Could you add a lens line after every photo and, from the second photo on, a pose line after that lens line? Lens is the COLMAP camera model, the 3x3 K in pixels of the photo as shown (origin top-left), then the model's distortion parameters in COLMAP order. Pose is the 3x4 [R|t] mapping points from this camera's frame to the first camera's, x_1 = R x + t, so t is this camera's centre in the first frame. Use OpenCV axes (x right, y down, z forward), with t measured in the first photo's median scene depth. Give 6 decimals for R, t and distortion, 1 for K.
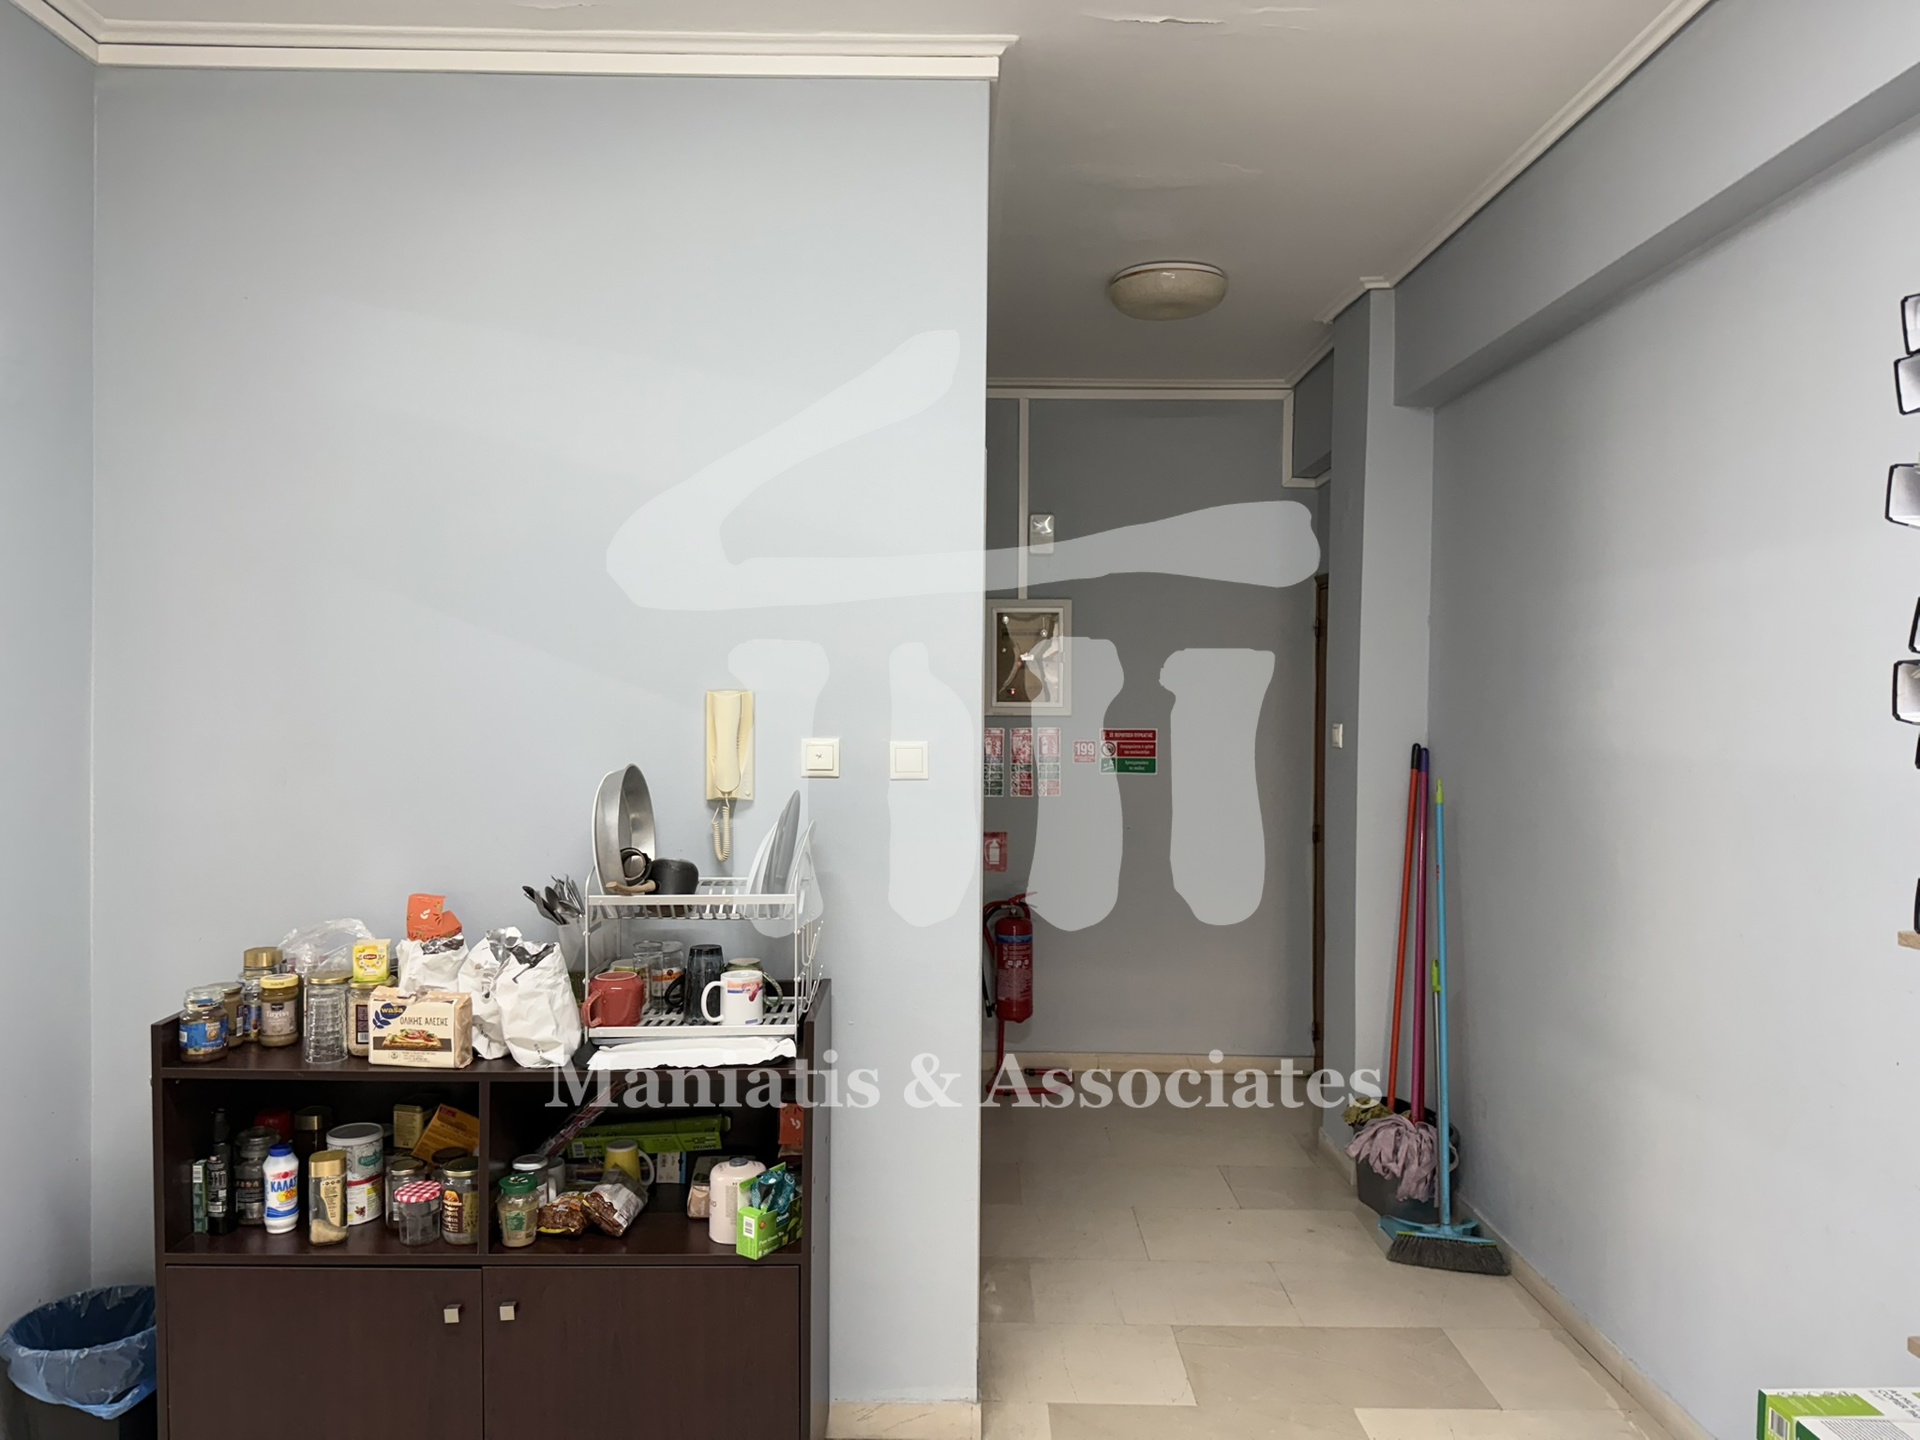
lens RADIAL K [[1351.4, 0, 956.6], [0, 1351.4, 723.8], [0, 0, 1]] dist [0.025797, -0.036897]
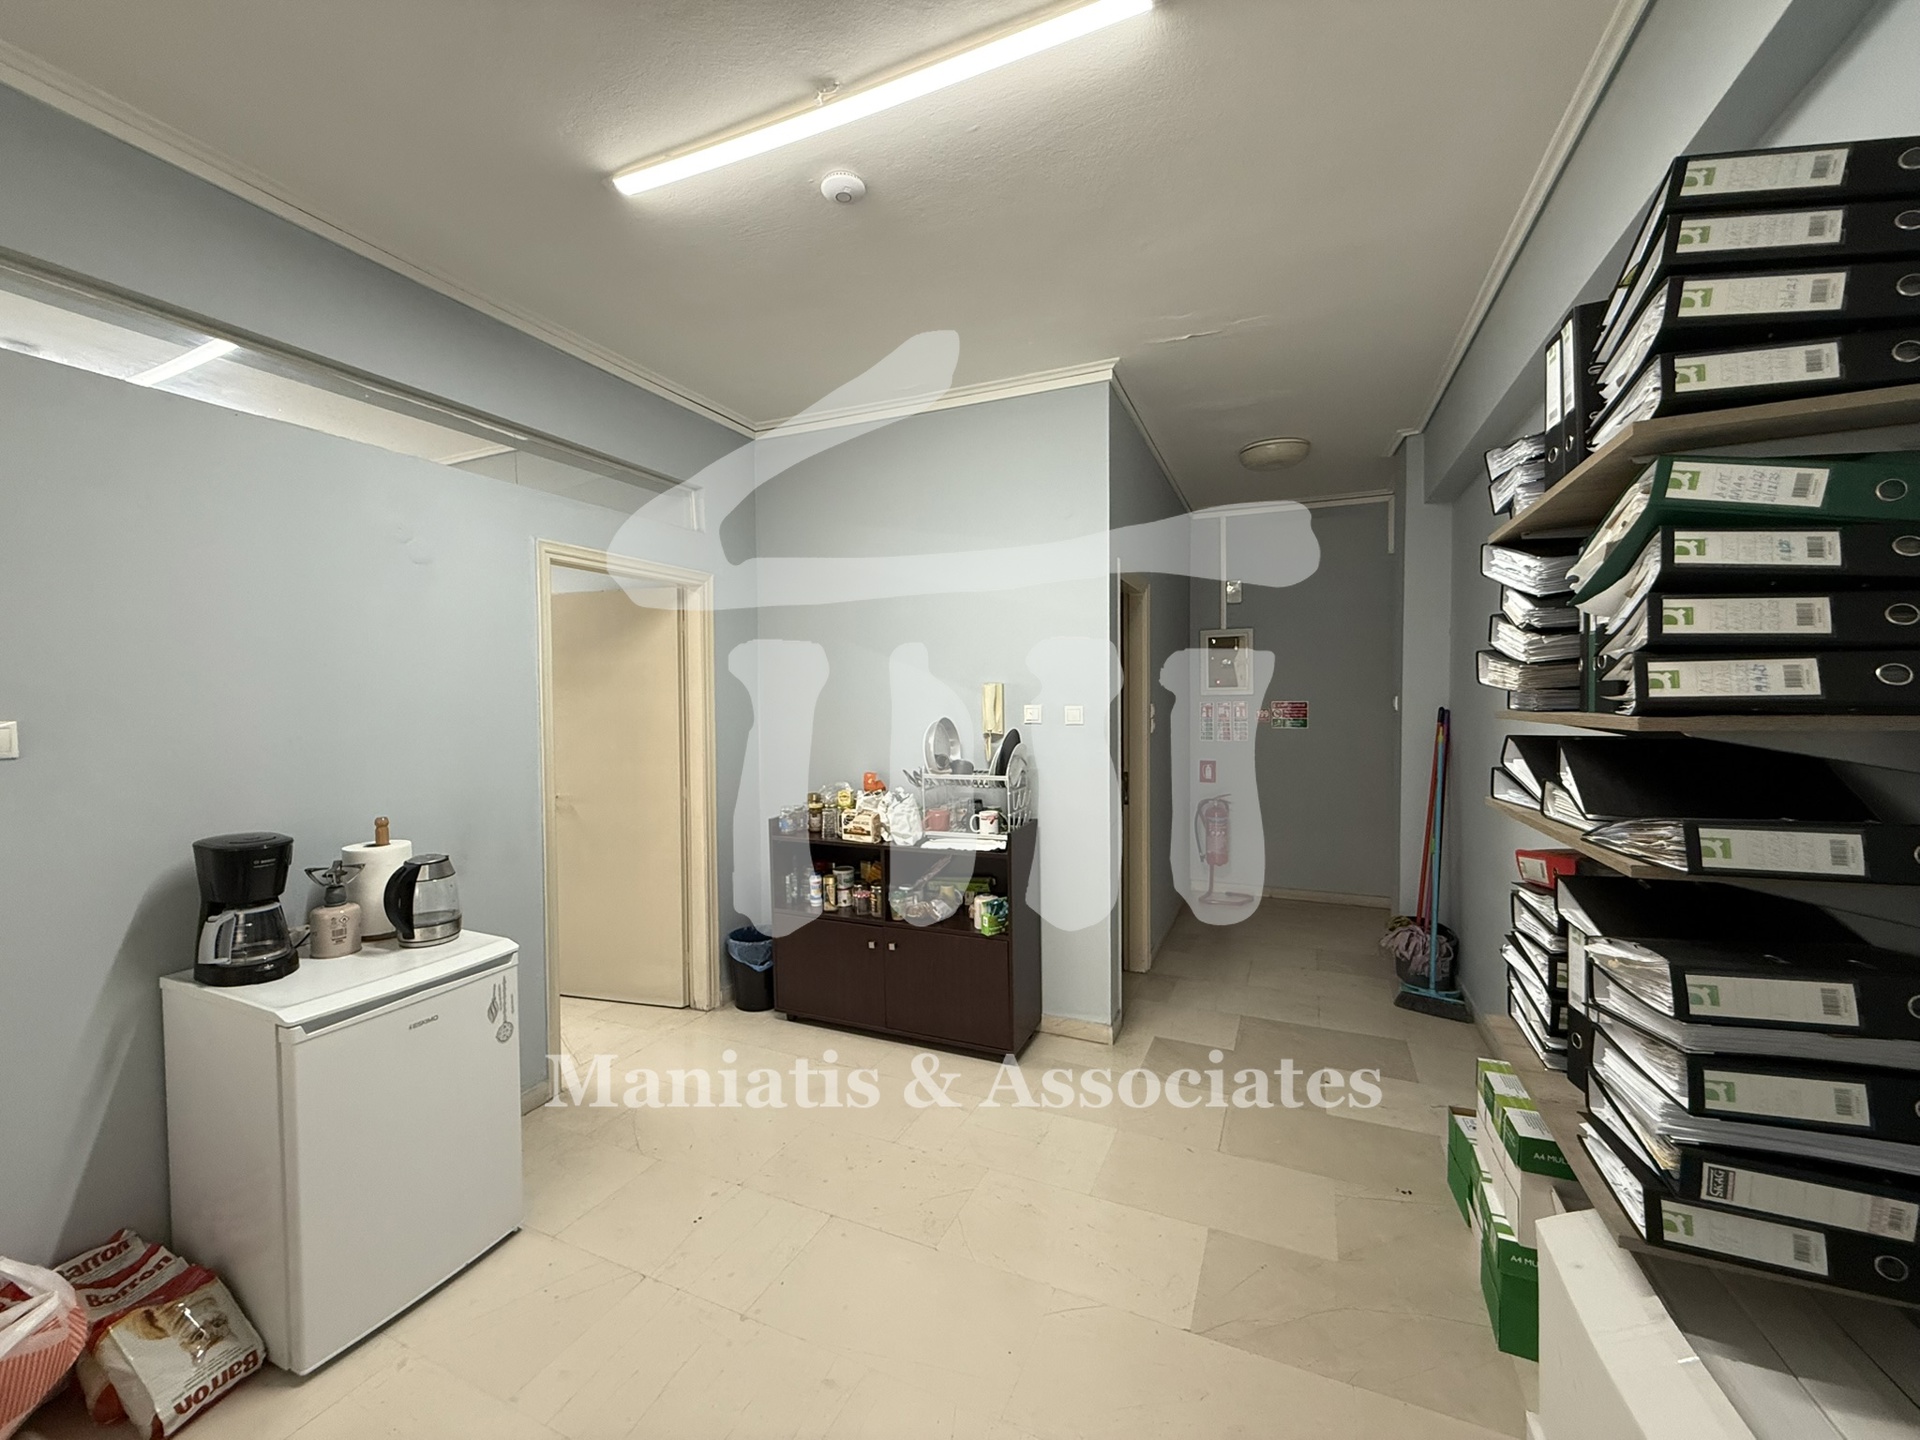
lens RADIAL K [[764.6, 0, 953.9], [0, 764.6, 719.0], [0, 0, 1]] dist [-0.001188, 0.000431]
pose [[0.911703, -0.004786, -0.410821, 0.271848], [0.011521, 0.999837, 0.013920, 0.014151], [0.410688, -0.017424, 0.911610, -0.145428]]
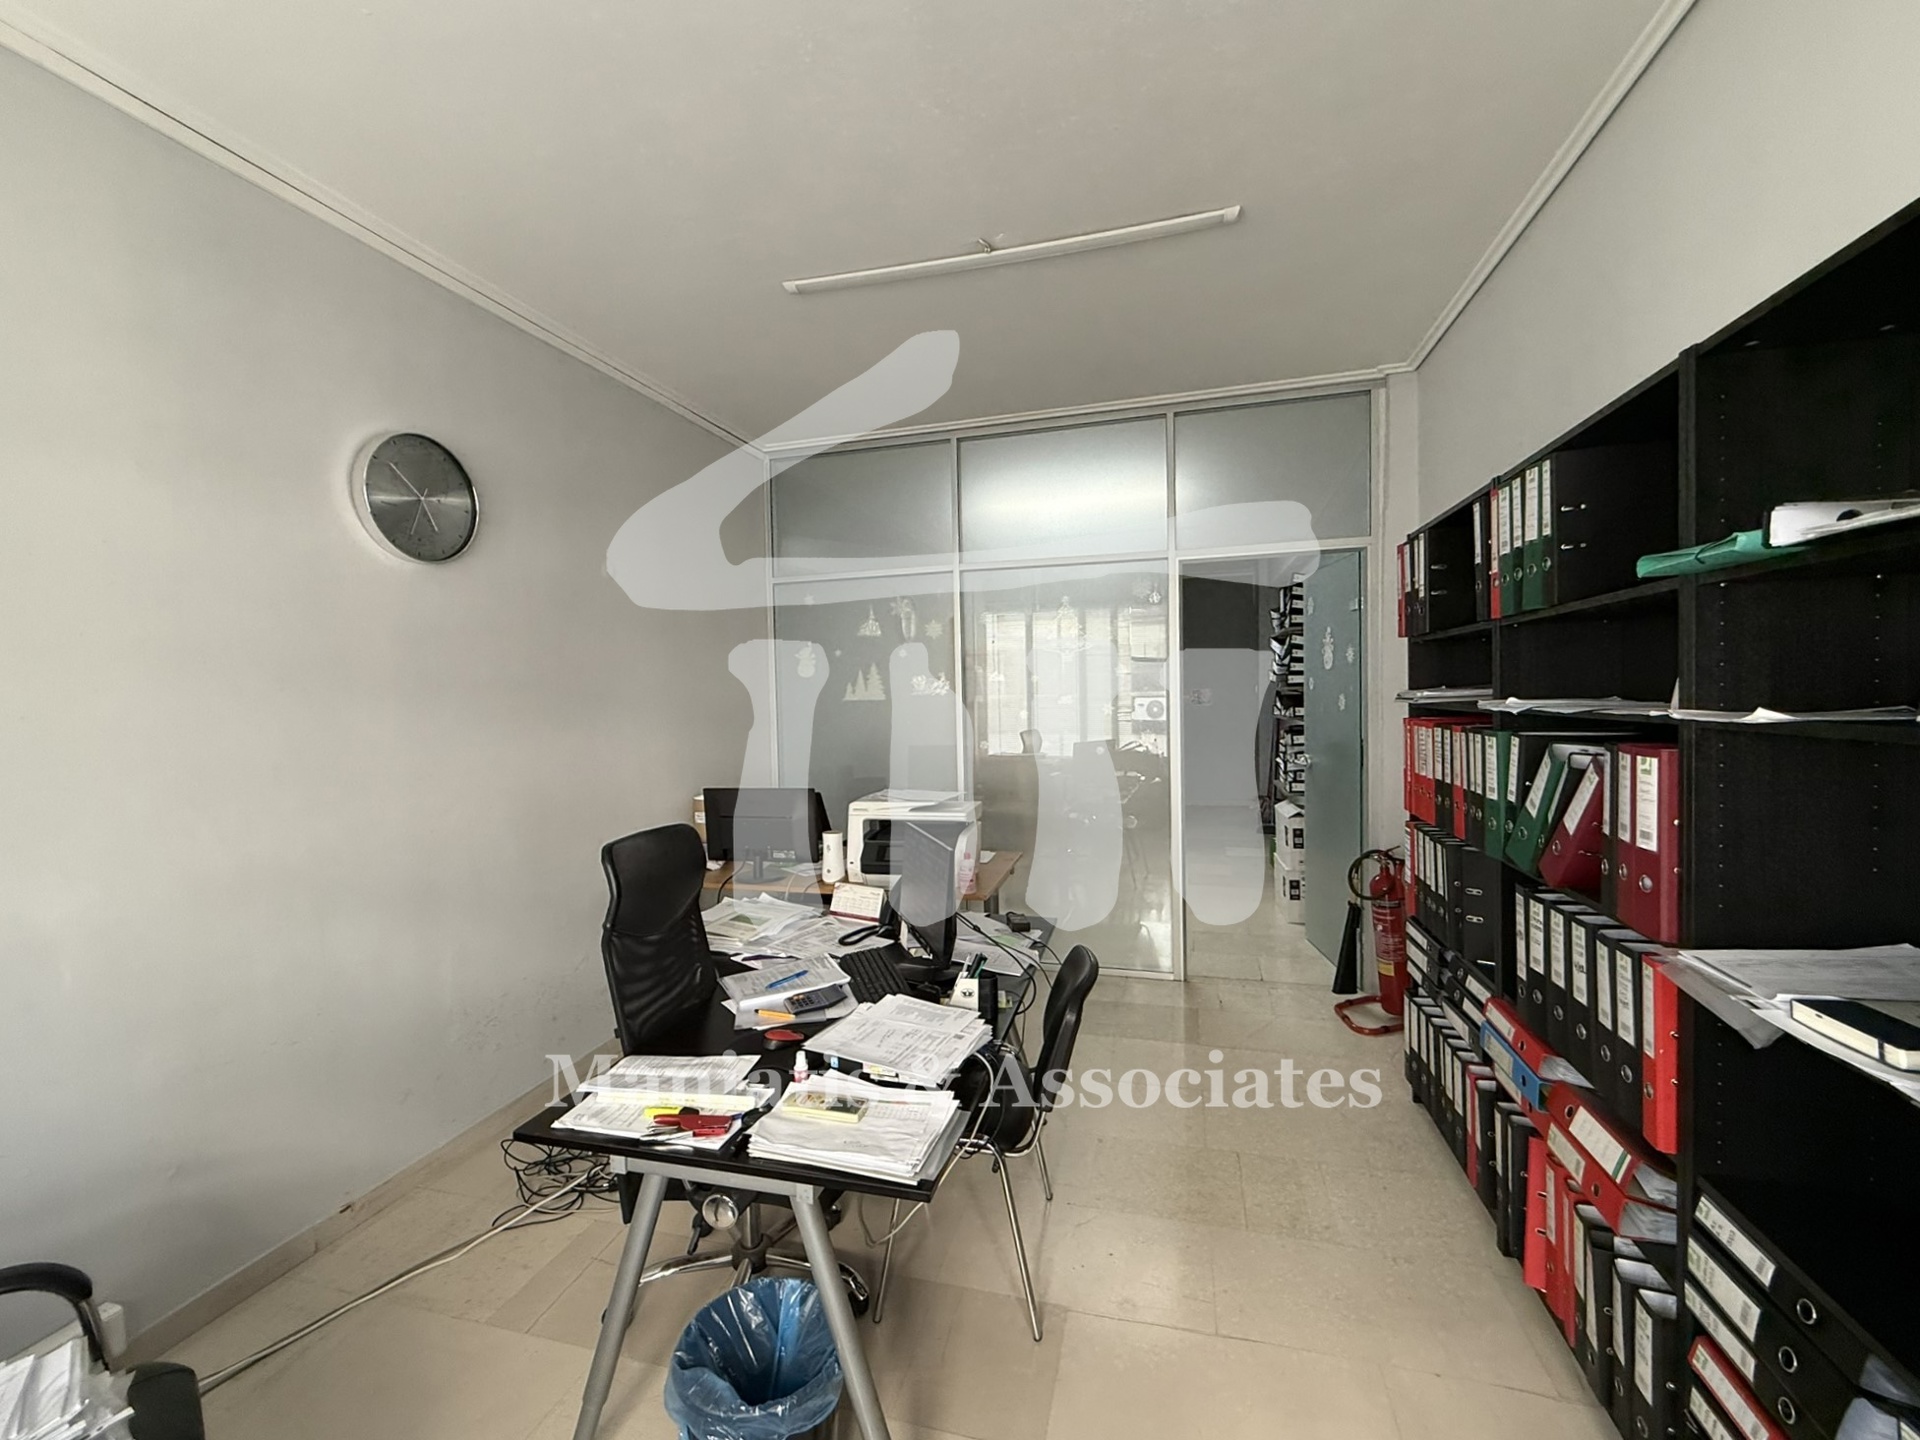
lens RADIAL K [[792.2, 0, 951.7], [0, 792.2, 718.2], [0, 0, 1]] dist [0.000329, 0.000158]
pose [[0.957545, -0.022582, -0.287397, 0.201503], [0.028673, 0.999444, 0.017001, 0.040109], [0.286853, -0.024519, 0.957661, -1.631332]]
